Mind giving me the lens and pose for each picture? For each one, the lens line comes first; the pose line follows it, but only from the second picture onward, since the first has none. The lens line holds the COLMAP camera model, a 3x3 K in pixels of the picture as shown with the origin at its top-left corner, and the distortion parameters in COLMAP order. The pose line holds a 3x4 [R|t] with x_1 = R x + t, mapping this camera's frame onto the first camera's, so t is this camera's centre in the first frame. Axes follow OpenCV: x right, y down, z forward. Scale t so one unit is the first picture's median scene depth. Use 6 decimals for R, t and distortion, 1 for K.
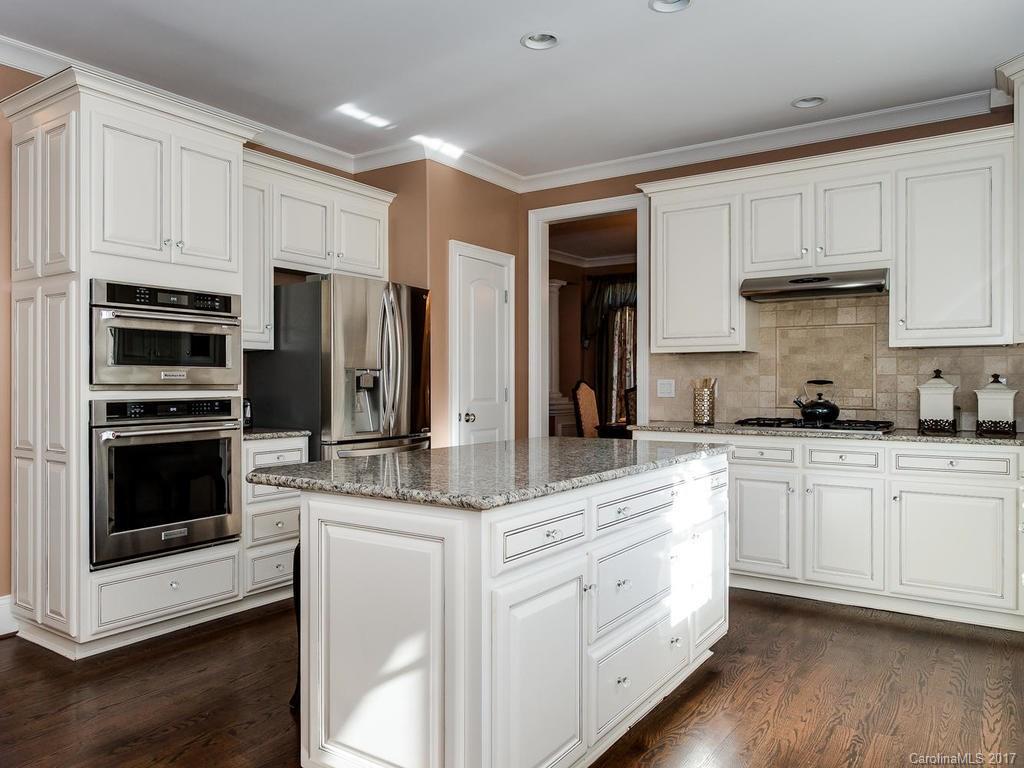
lens RADIAL K [[715.5, 0, 530.7], [0, 715.5, 384.8], [0, 0, 1]] dist [0.002599, -0.001883]
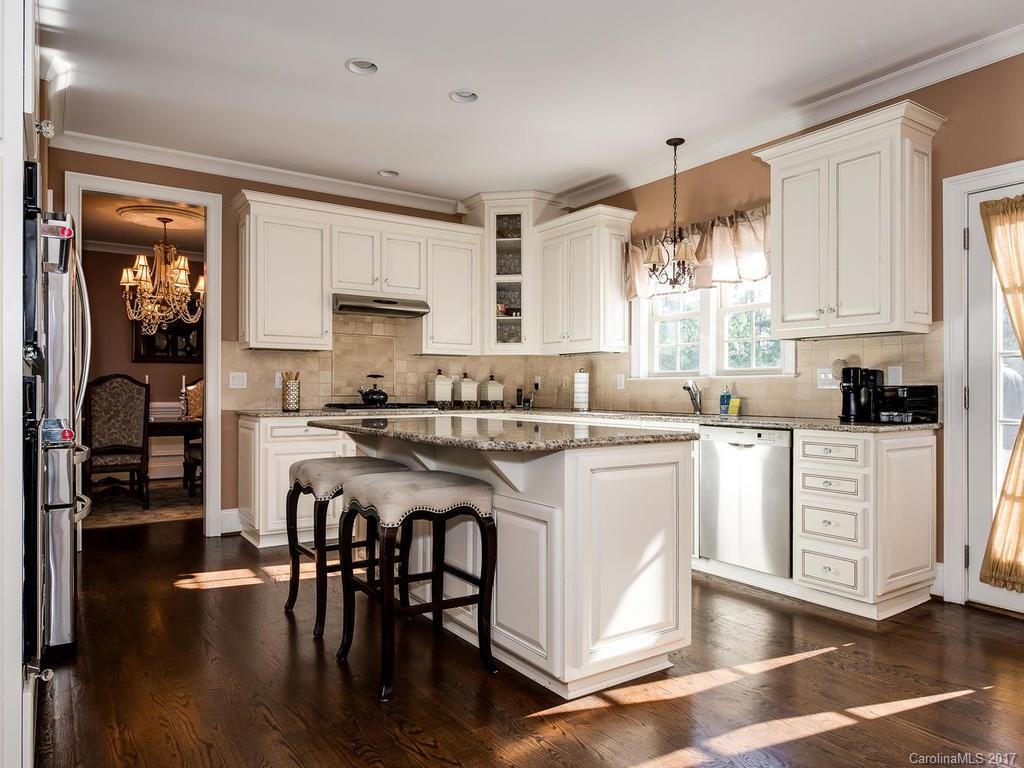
lens RADIAL K [[593.2, 0, 510.7], [0, 593.2, 389.3], [0, 0, 1]] dist [0.001240, -0.000518]
pose [[0.438122, -0.003570, 0.898908, -0.506727], [0.000620, 0.999993, 0.003669, 0.017590], [-0.898915, -0.001050, 0.438121, 0.264746]]
